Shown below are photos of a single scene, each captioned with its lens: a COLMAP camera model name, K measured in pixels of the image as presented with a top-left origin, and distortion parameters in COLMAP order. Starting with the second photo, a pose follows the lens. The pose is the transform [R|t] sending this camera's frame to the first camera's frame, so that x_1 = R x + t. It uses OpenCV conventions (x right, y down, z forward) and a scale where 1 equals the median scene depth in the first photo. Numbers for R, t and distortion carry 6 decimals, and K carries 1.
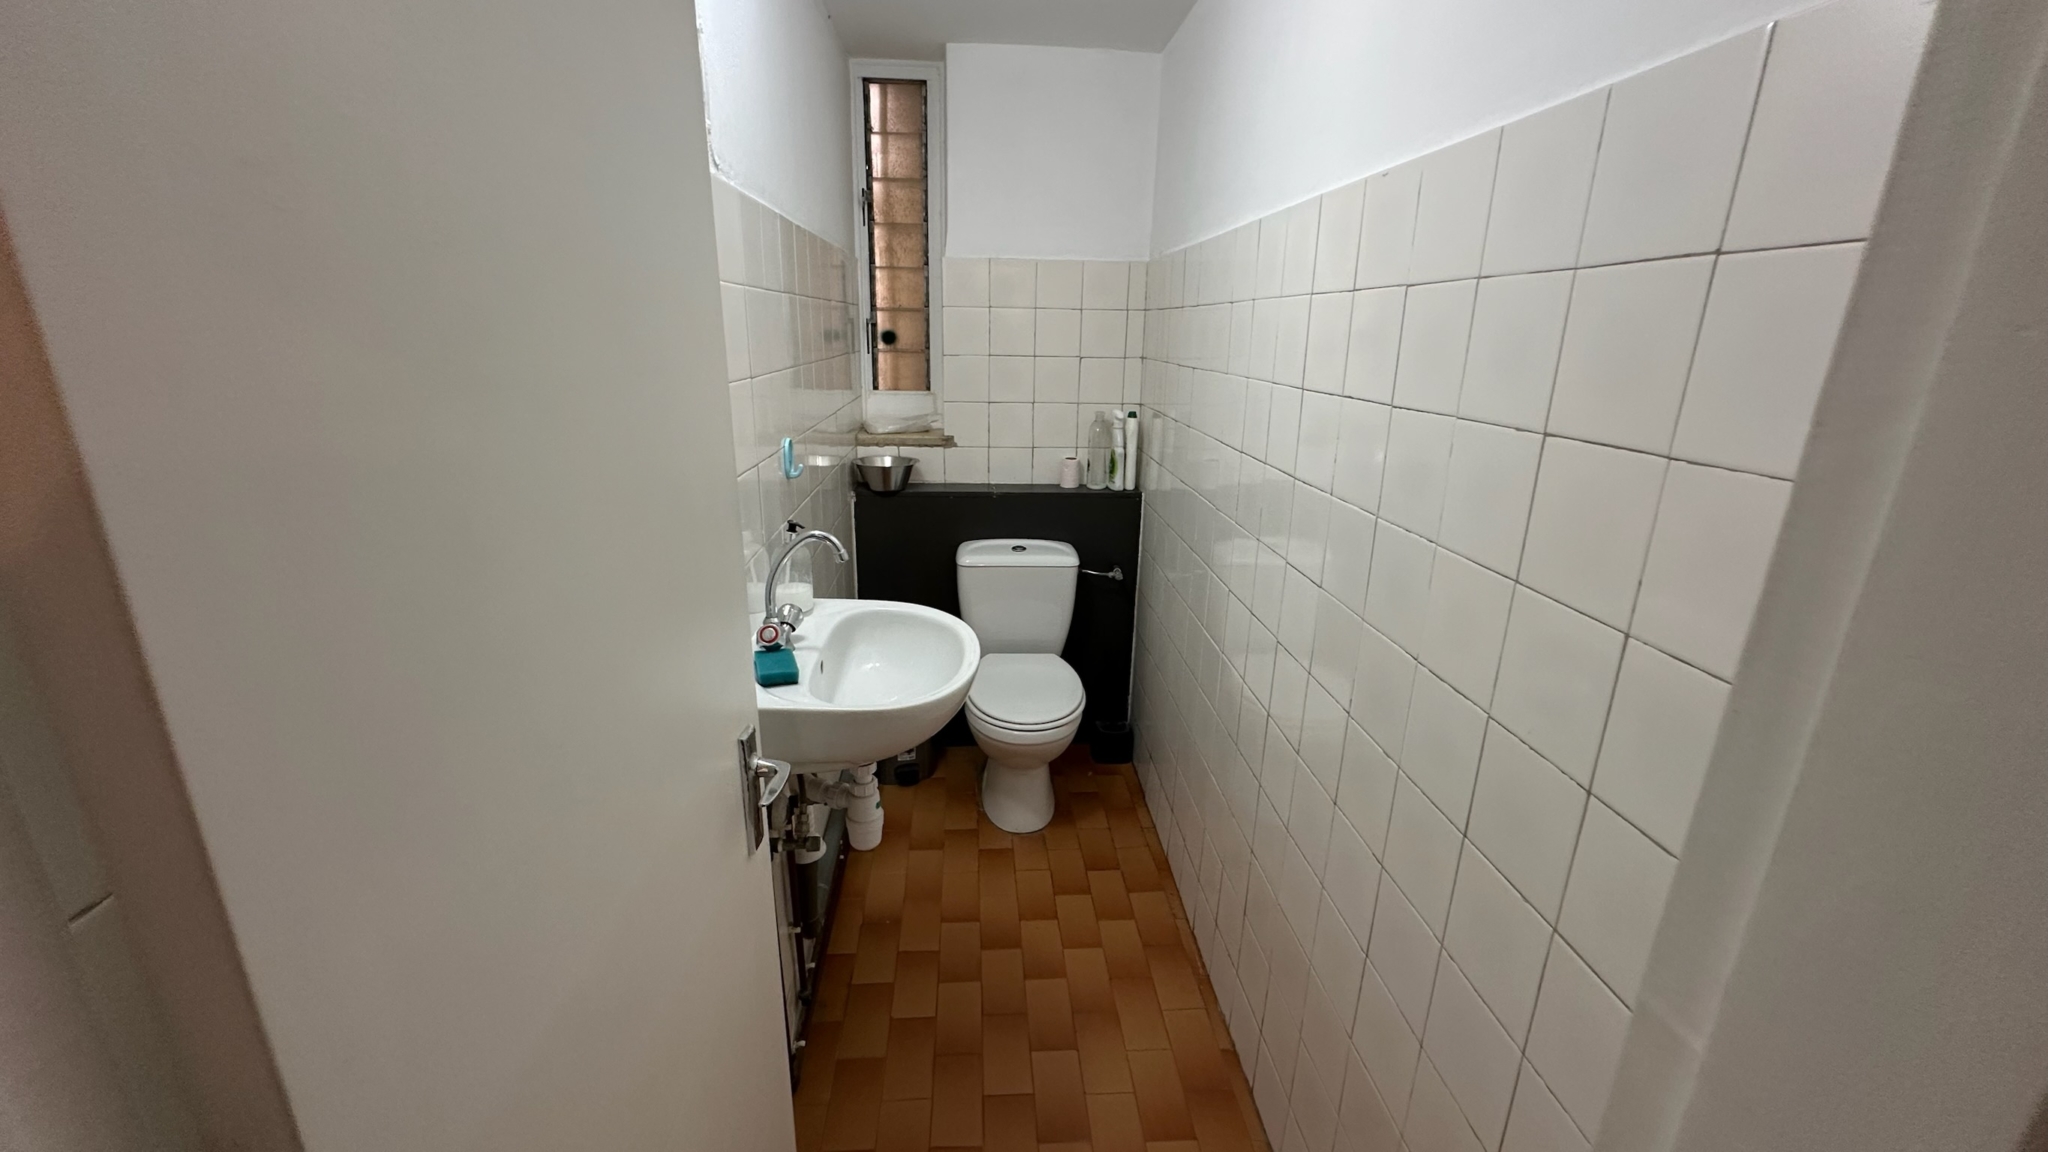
lens RADIAL K [[815.4, 0, 1025.9], [0, 815.4, 575.2], [0, 0, 1]] dist [-0.000929, -0.000031]
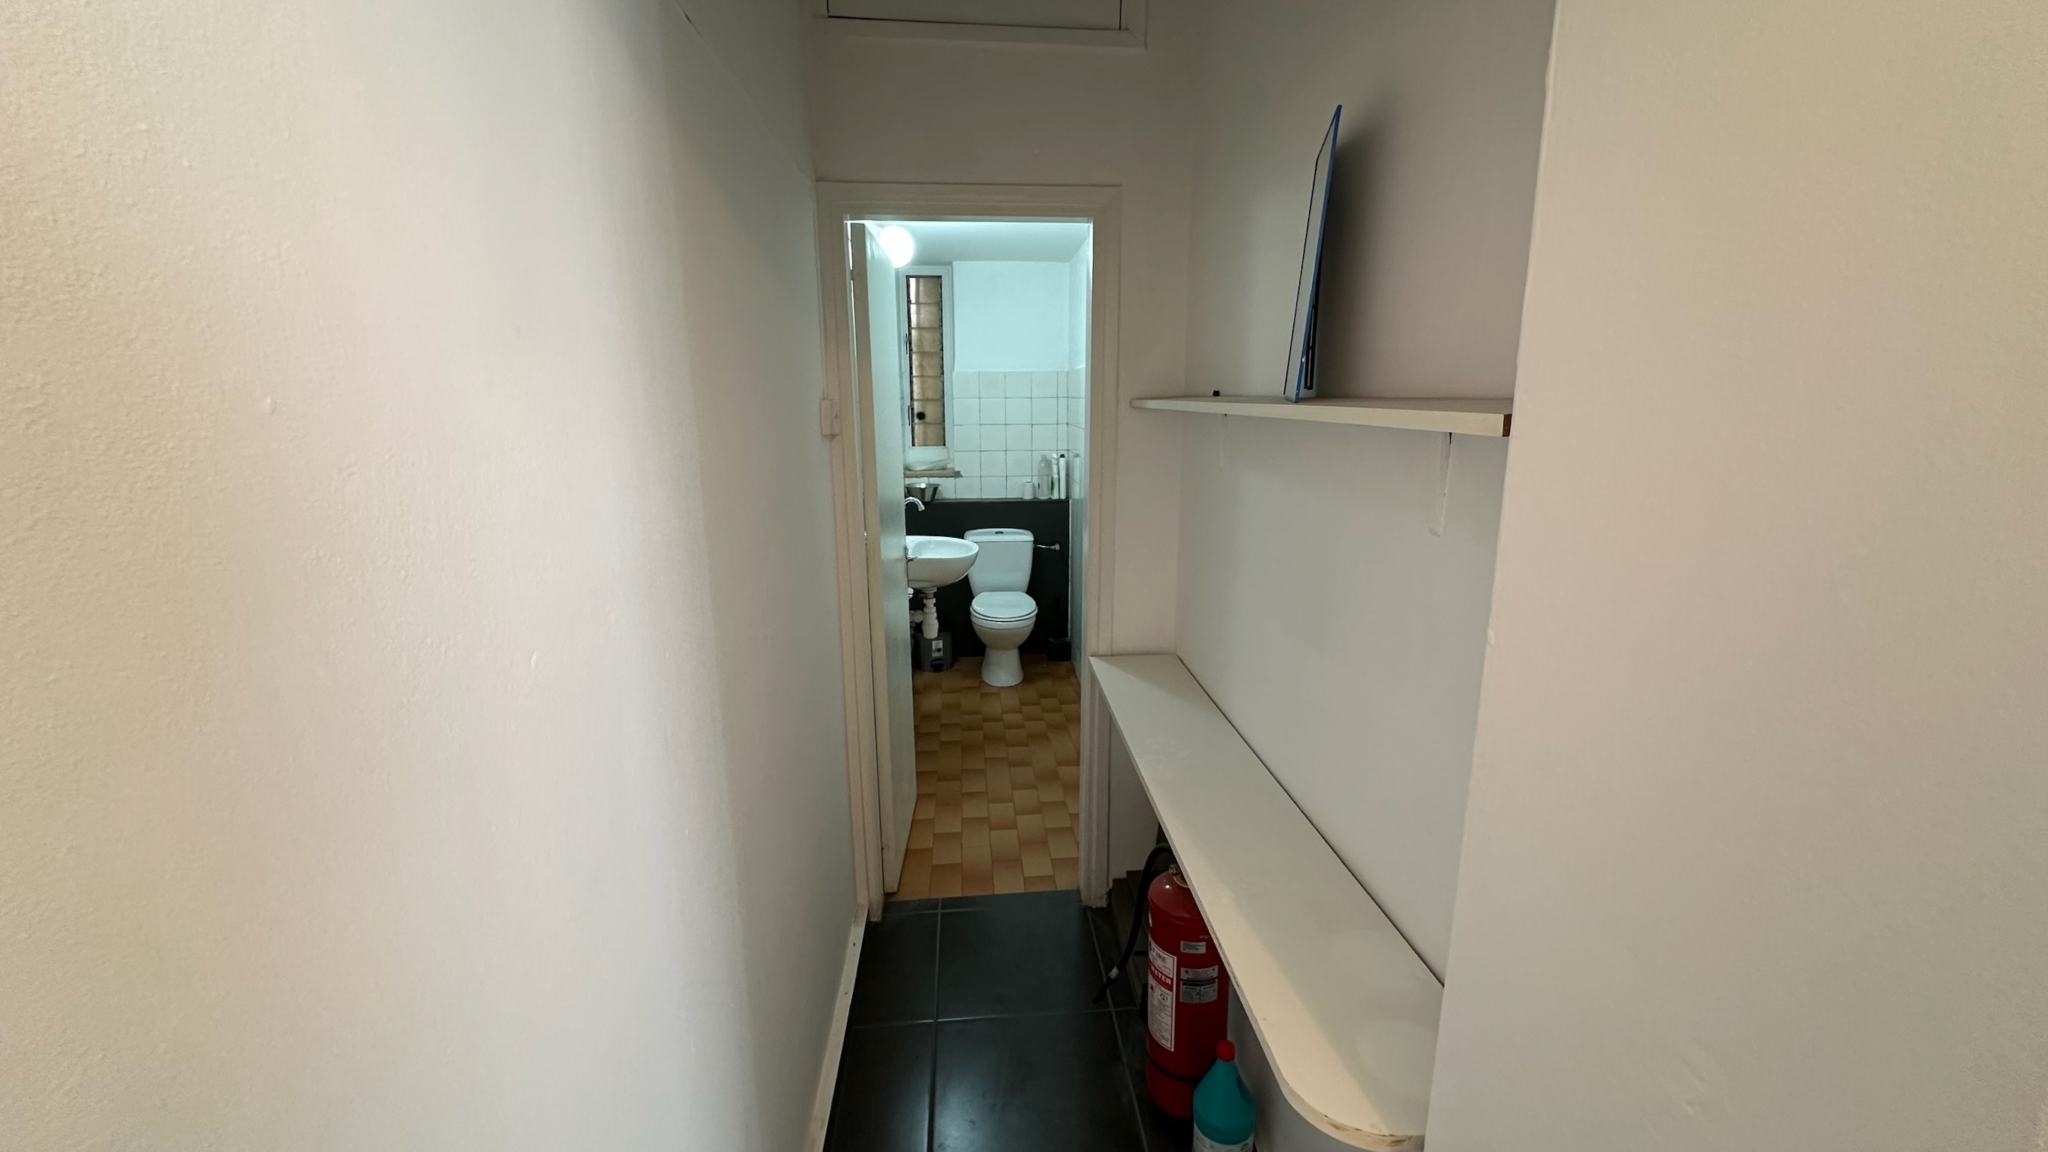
lens RADIAL K [[815.4, 0, 1025.9], [0, 815.4, 575.2], [0, 0, 1]] dist [-0.000929, -0.000031]
pose [[0.999616, -0.026679, 0.007485, 0.032202], [0.027167, 0.996788, -0.075335, 0.186676], [-0.005451, 0.075509, 0.997130, -0.720236]]
